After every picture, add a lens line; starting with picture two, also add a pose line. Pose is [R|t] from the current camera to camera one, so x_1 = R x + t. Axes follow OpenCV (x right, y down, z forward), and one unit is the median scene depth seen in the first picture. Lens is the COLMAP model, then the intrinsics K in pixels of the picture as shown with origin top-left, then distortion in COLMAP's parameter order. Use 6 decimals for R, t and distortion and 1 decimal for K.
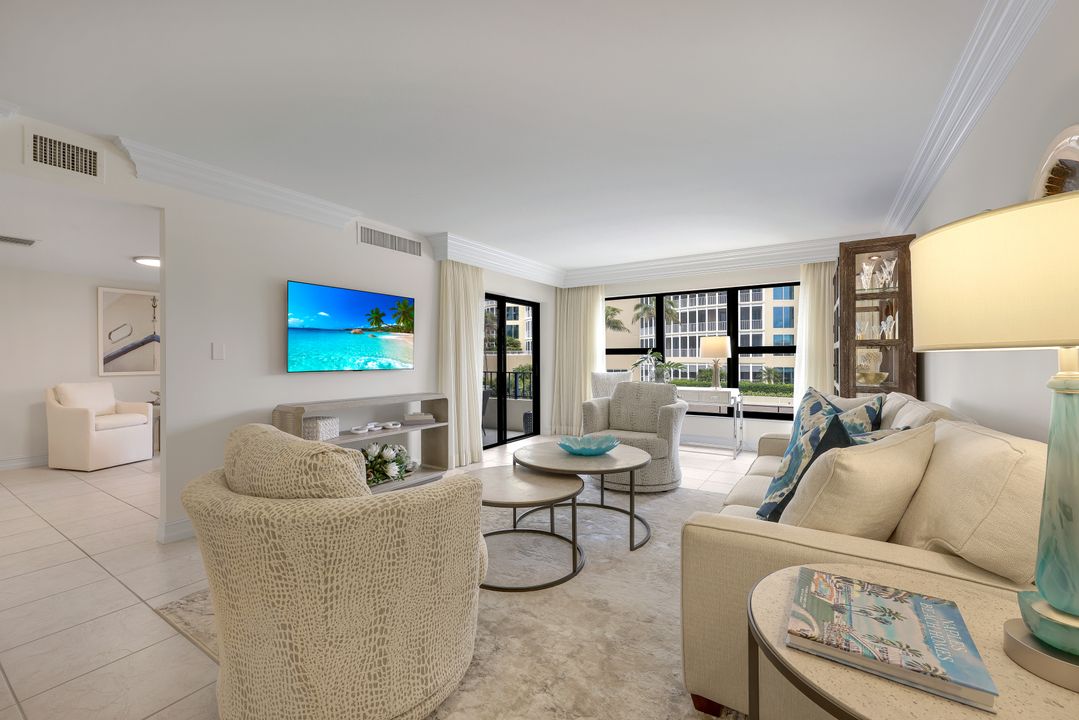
lens RADIAL K [[444.3, 0, 548.9], [0, 444.3, 363.2], [0, 0, 1]] dist [-0.000531, 0.000221]
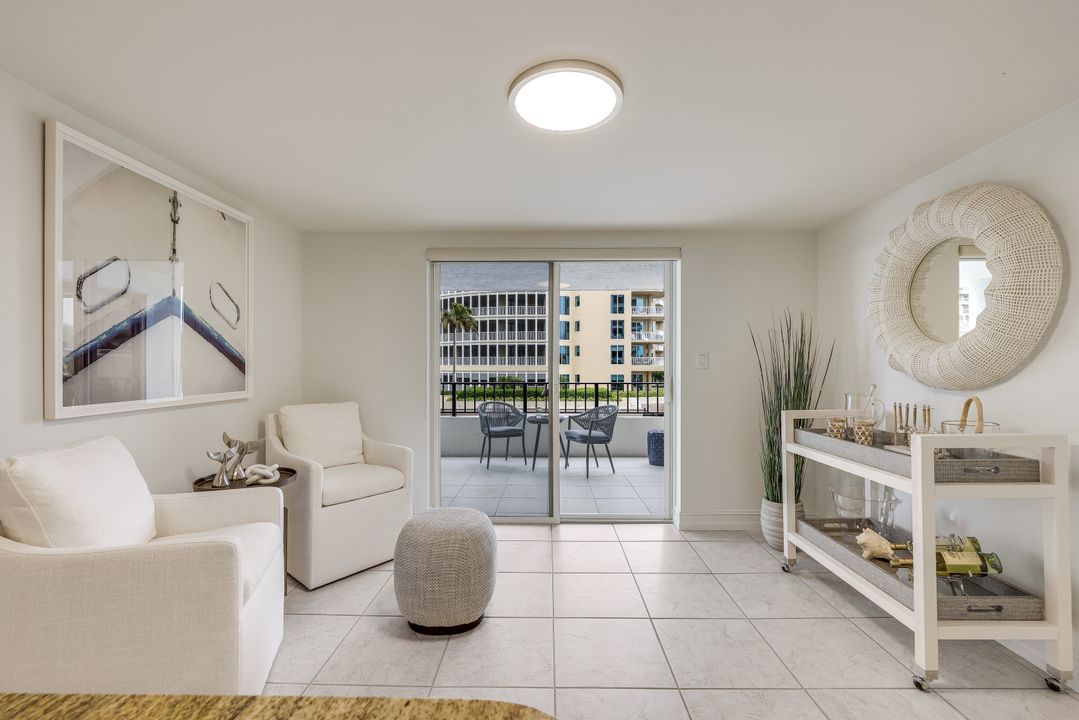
lens RADIAL K [[444.3, 0, 546.1], [0, 444.3, 363.0], [0, 0, 1]] dist [-0.000531, 0.000221]
pose [[0.844022, 0.006388, 0.536270, -0.115756], [0.004122, 0.999822, -0.018396, -0.000429], [-0.536292, 0.017737, 0.843846, 0.074533]]
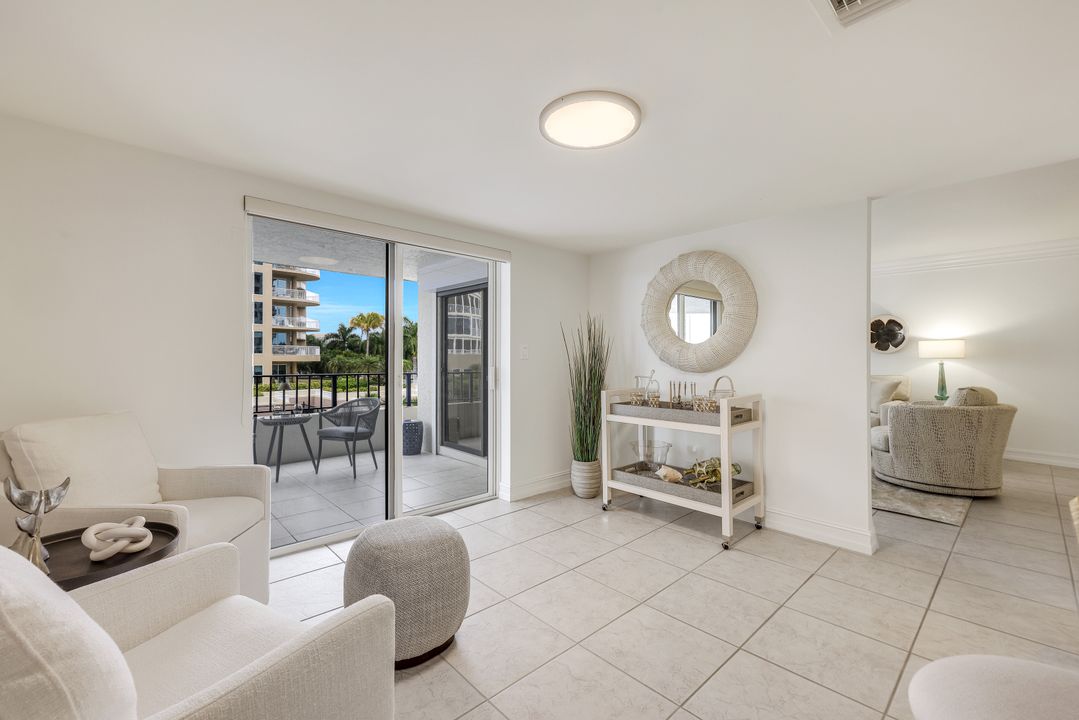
lens RADIAL K [[444.3, 0, 535.0], [0, 444.3, 357.7], [0, 0, 1]] dist [-0.000531, 0.000221]
pose [[0.253910, 0.003960, 0.967220, -0.141484], [0.003881, 0.999979, -0.005113, -0.000550], [-0.967220, 0.005052, 0.253889, 0.105149]]
